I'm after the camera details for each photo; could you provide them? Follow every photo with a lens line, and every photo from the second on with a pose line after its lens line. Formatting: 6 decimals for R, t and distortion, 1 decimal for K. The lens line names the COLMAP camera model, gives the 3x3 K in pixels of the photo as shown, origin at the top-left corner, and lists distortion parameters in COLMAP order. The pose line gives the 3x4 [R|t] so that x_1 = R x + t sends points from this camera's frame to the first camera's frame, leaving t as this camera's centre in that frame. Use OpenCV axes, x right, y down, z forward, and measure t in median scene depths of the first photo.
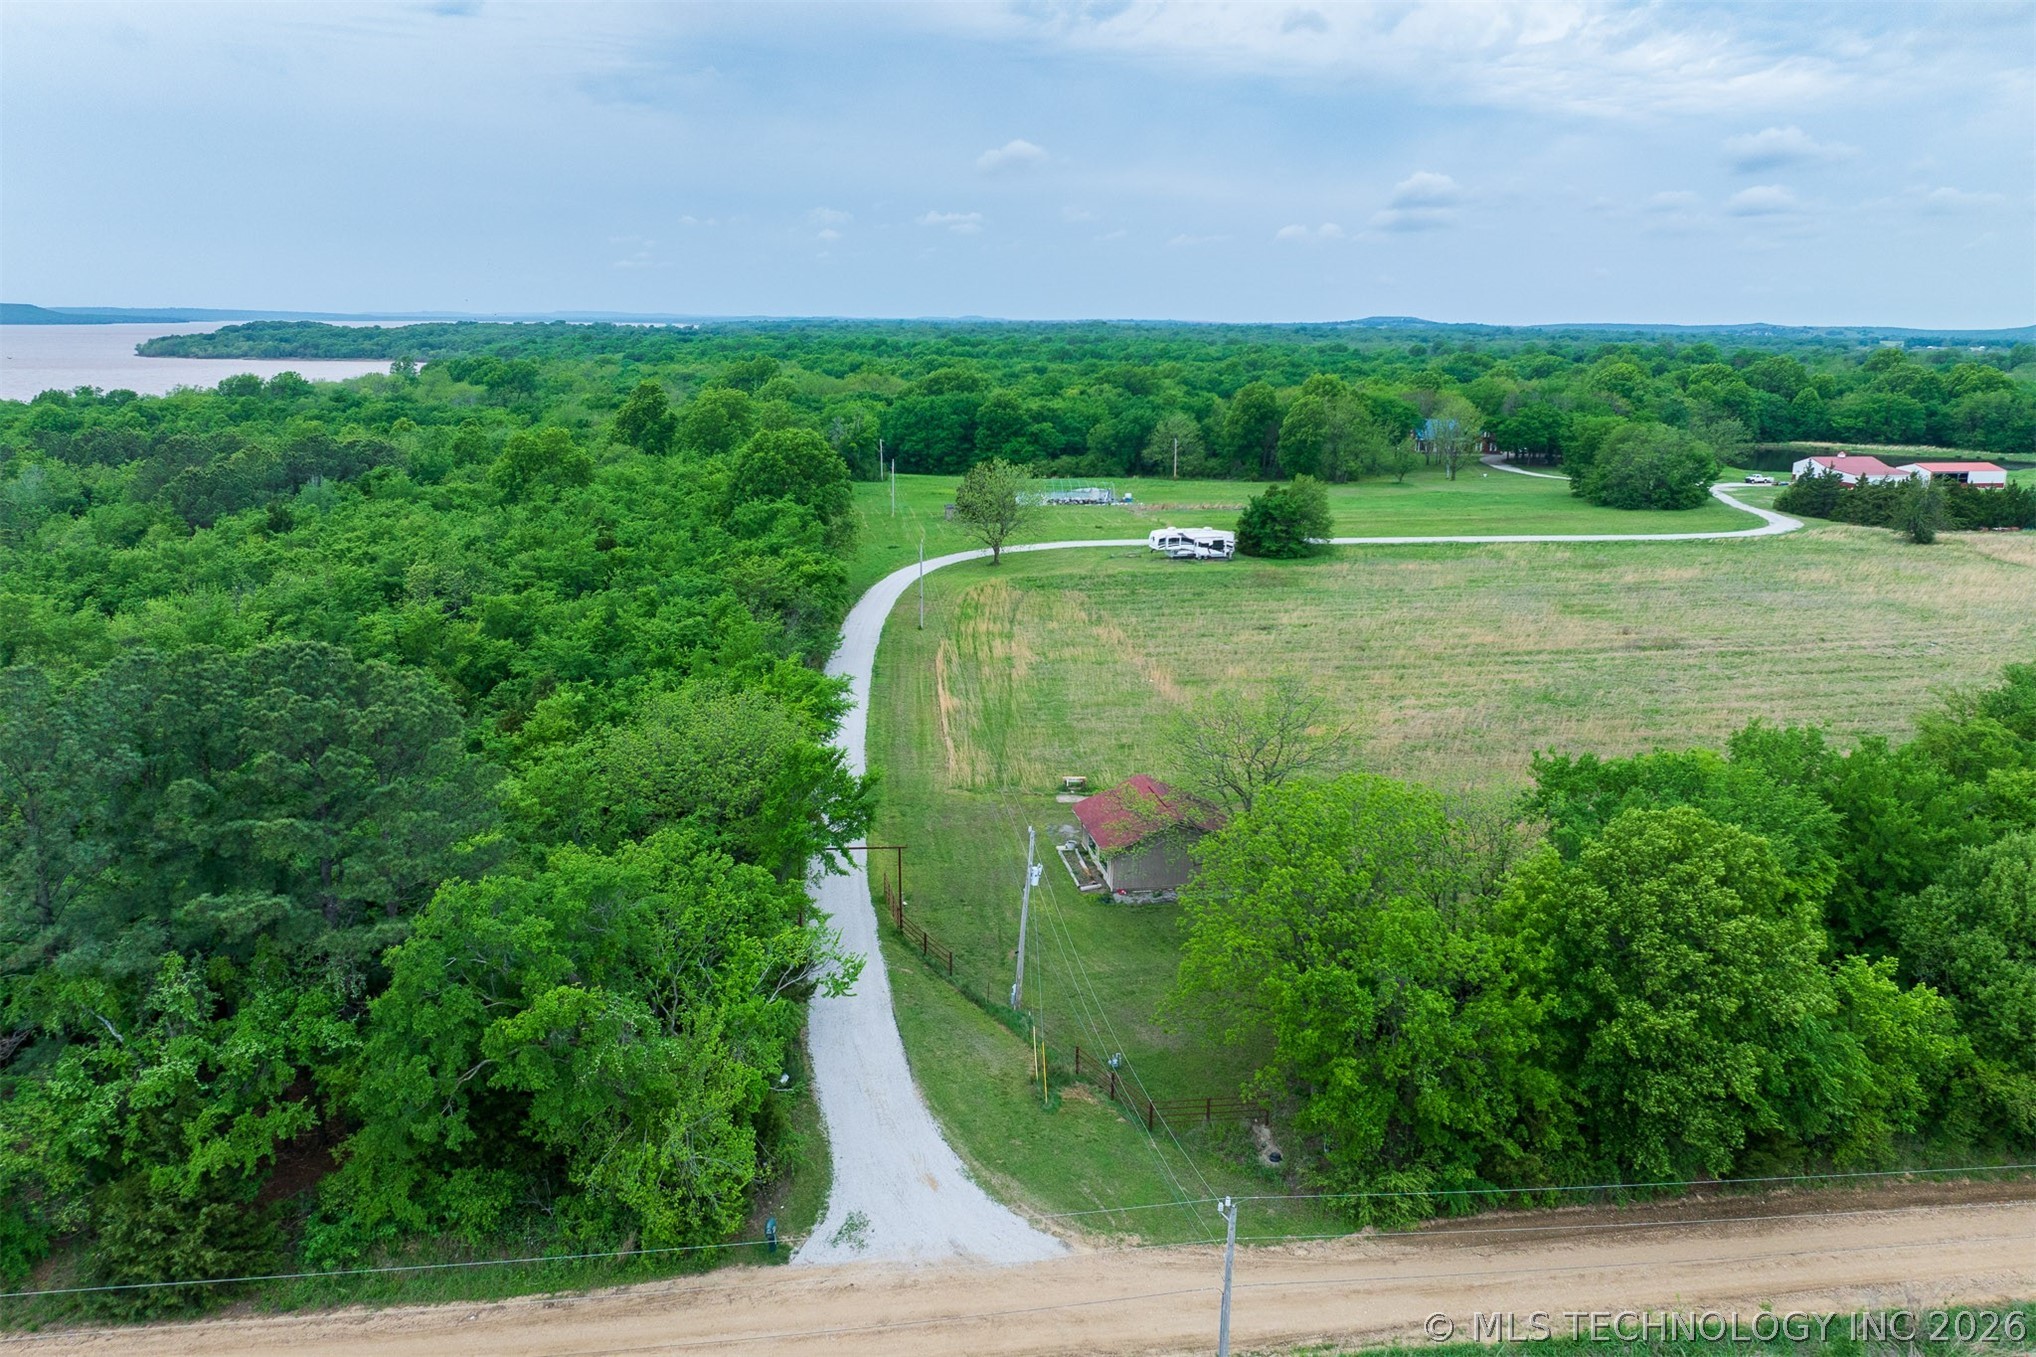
lens RADIAL K [[1456.2, 0, 1017.5], [0, 1456.2, 629.5], [0, 0, 1]] dist [-0.043448, 0.019602]
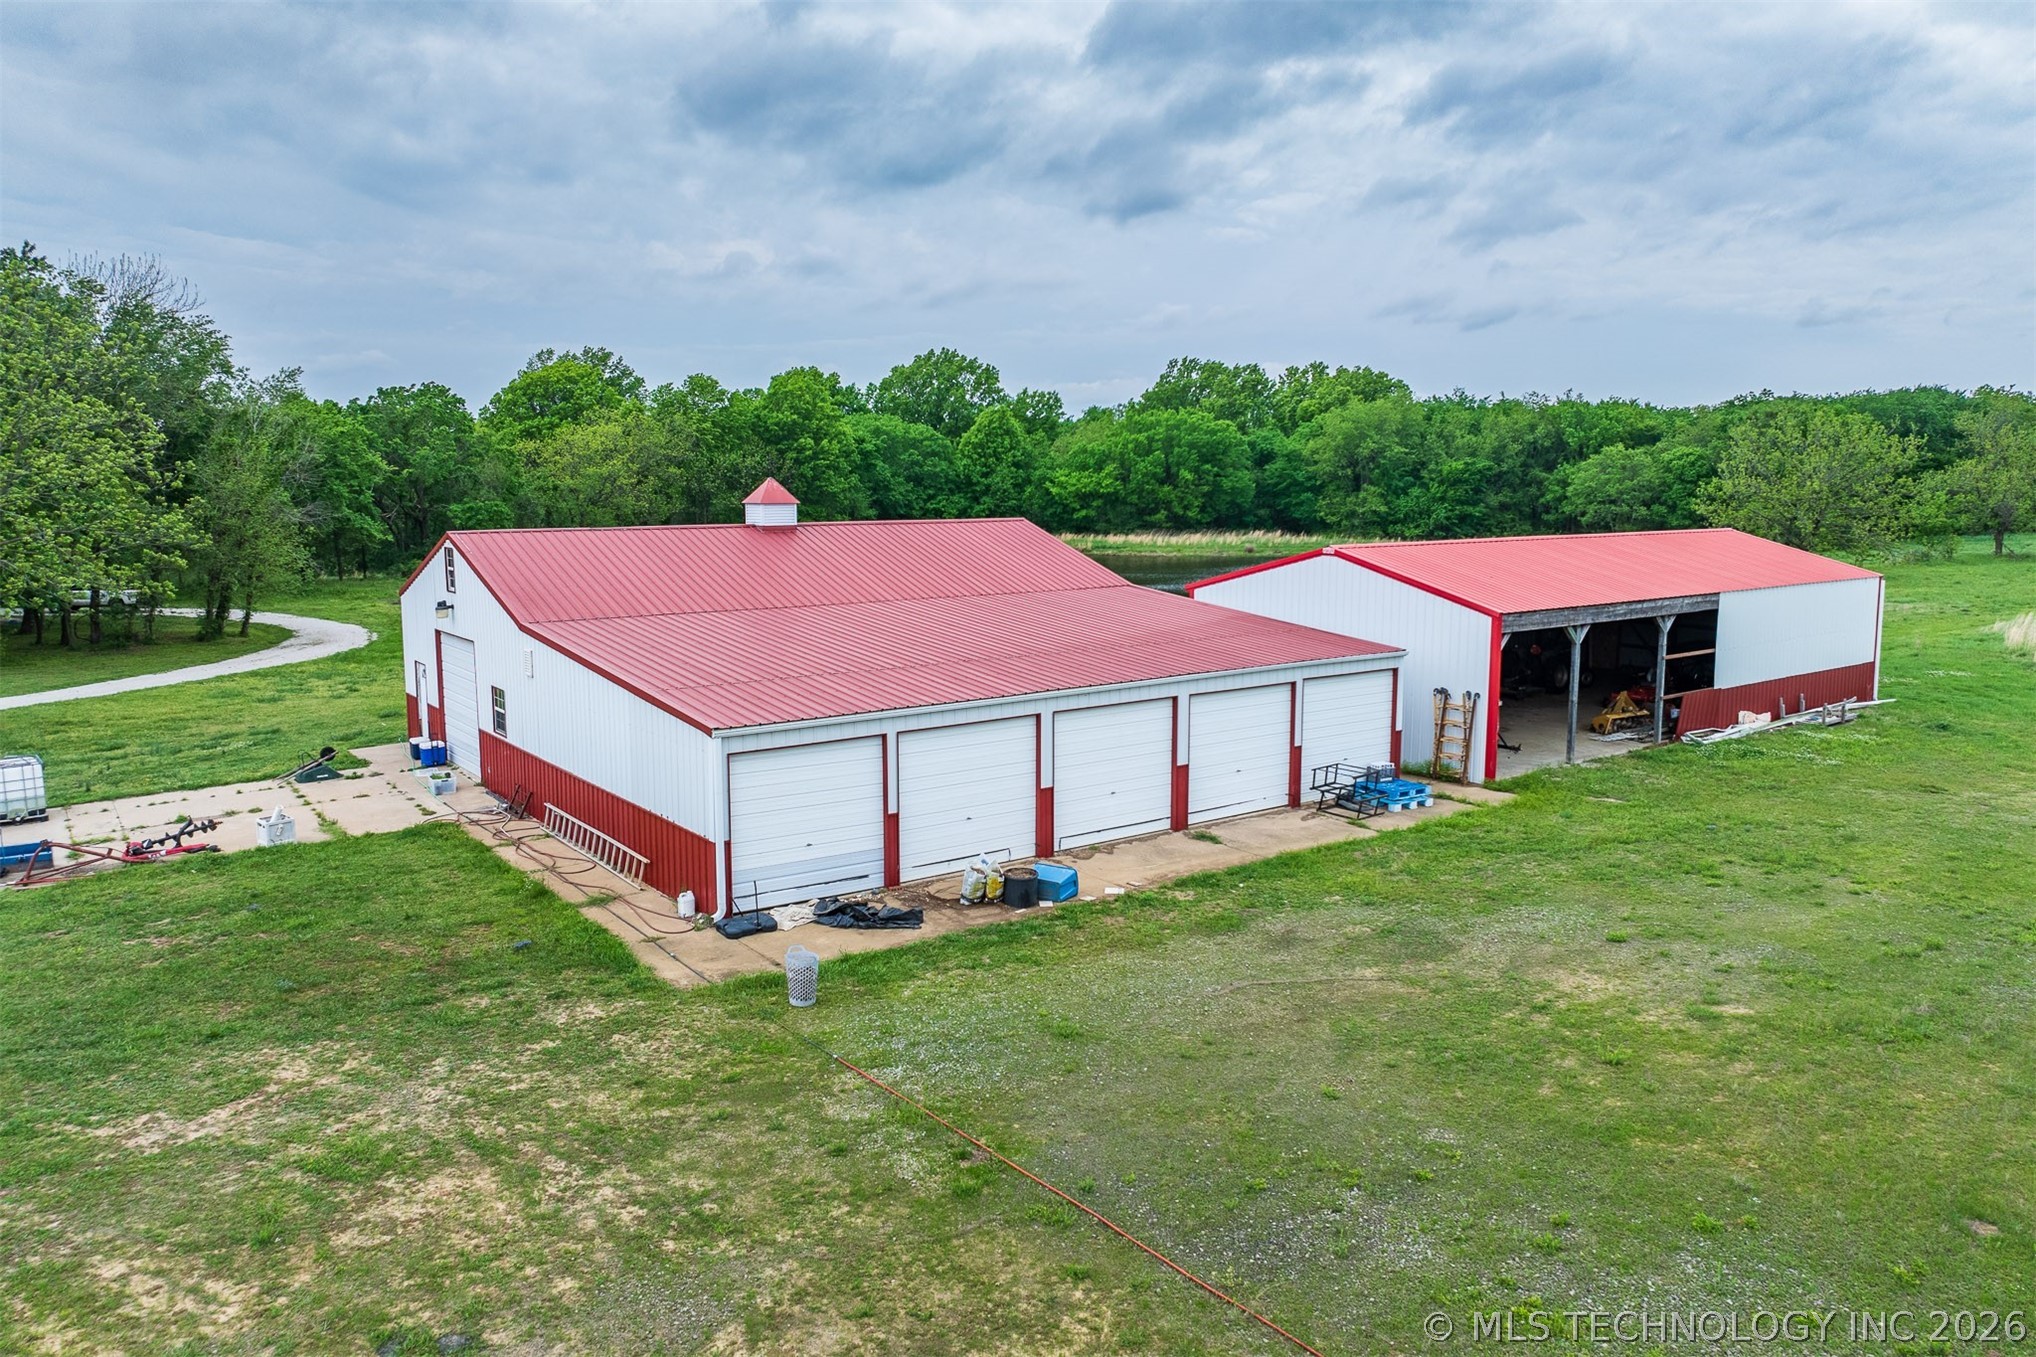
lens RADIAL K [[1455.4, 0, 1003.9], [0, 1455.4, 630.4], [0, 0, 1]] dist [-0.034332, 0.005494]
pose [[0.916314, -0.056087, 0.396514, 0.619064], [0.095742, 0.992112, -0.080919, -0.114057], [-0.388848, 0.112110, 0.914455, 1.008591]]
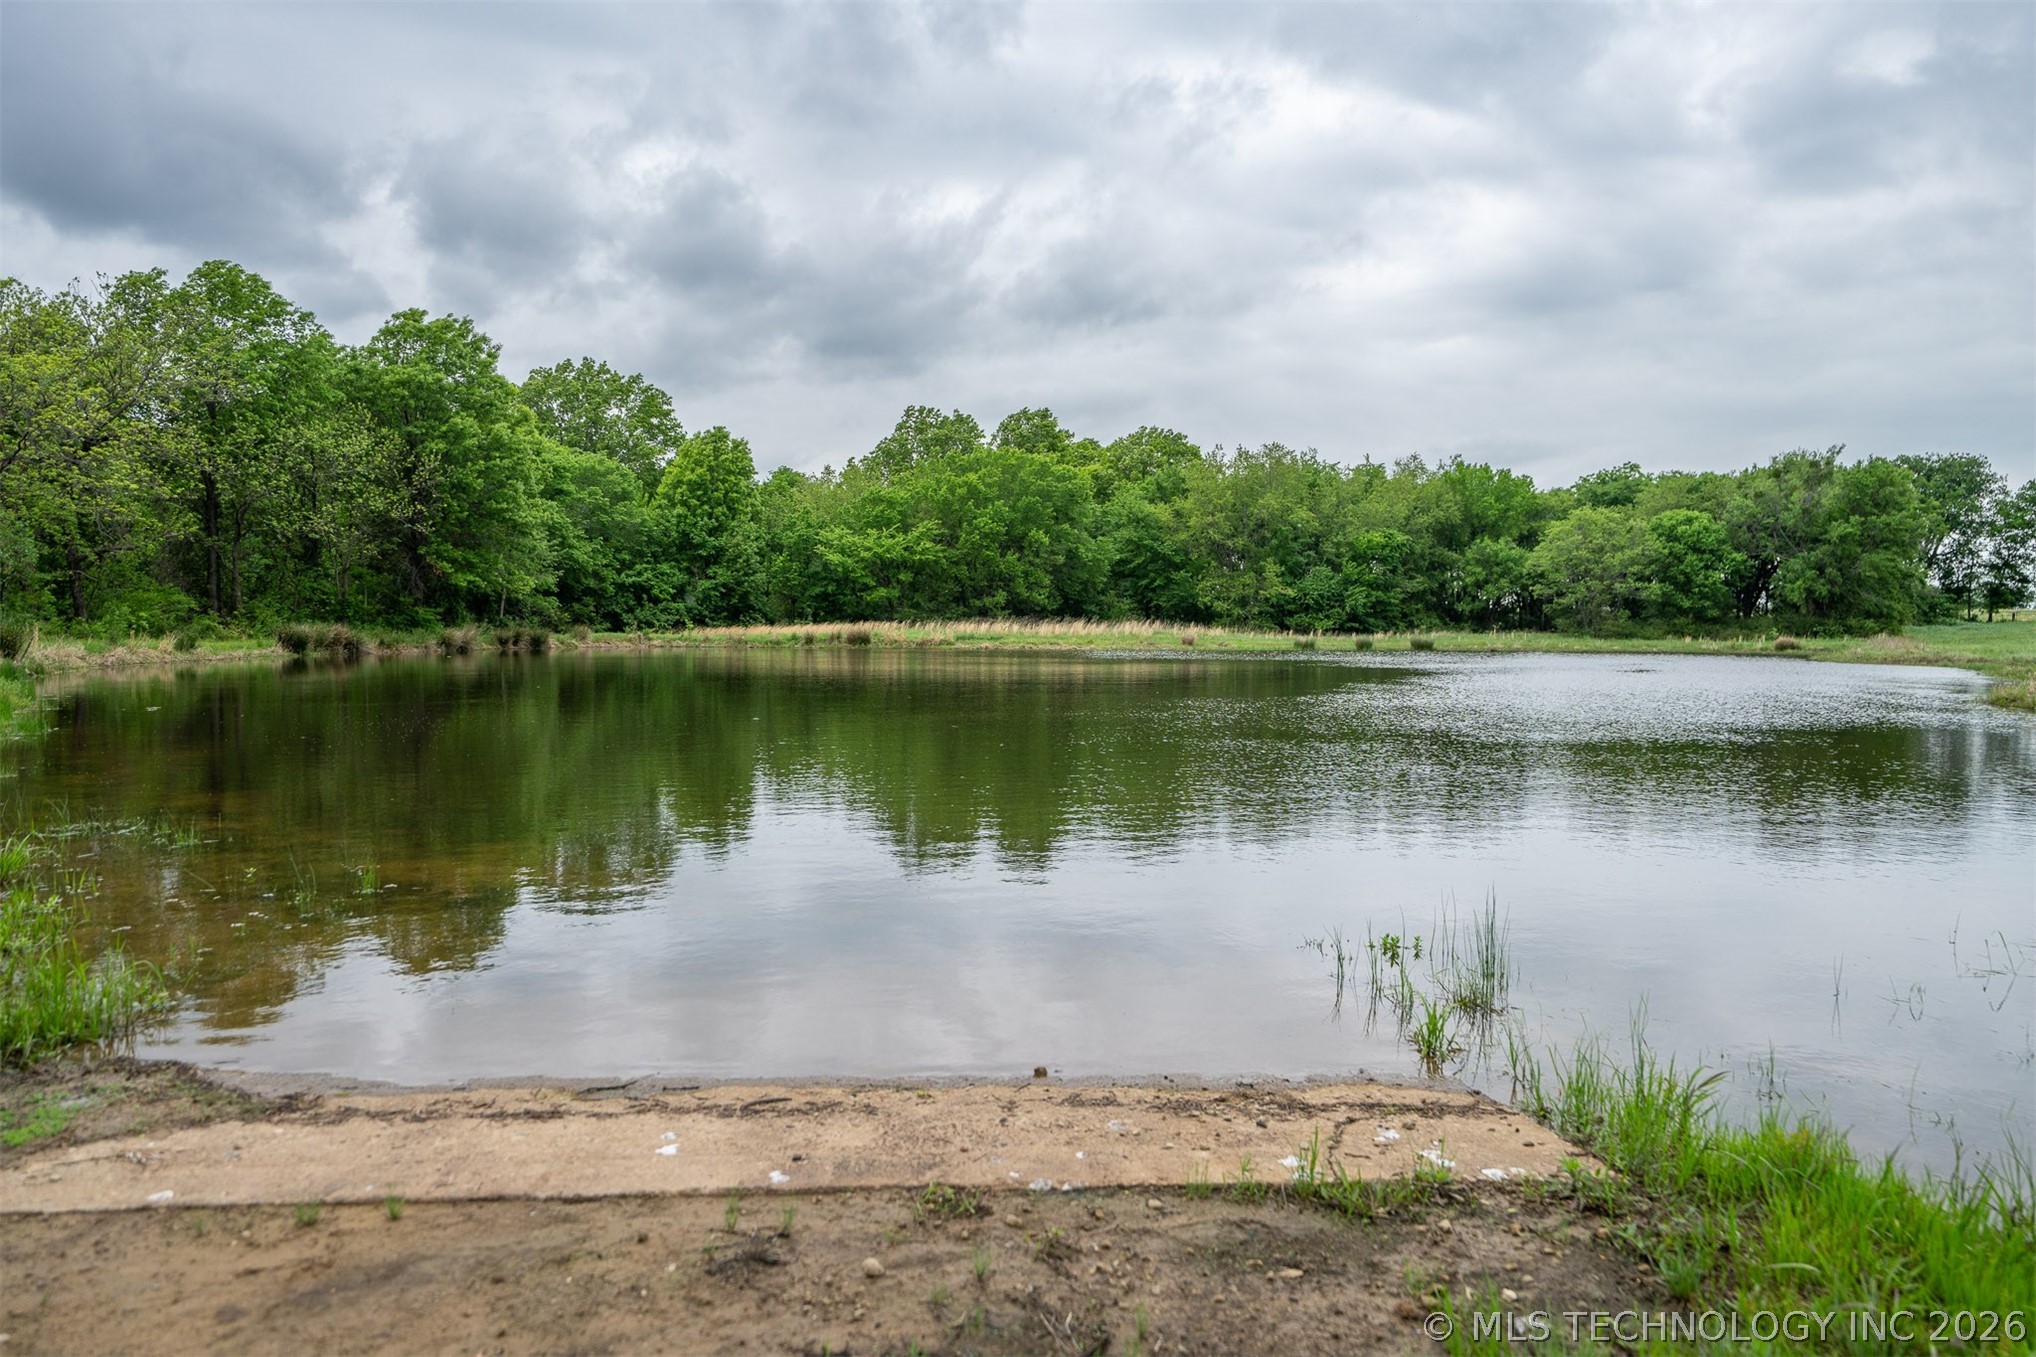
lens RADIAL K [[1376.9, 0, 1076.6], [0, 1376.9, 655.4], [0, 0, 1]] dist [0.041212, -0.021881]
pose [[0.653953, -0.022200, 0.756210, 0.645397], [0.158729, 0.981347, -0.108456, -0.144245], [-0.739697, 0.190958, 0.645278, 1.278978]]
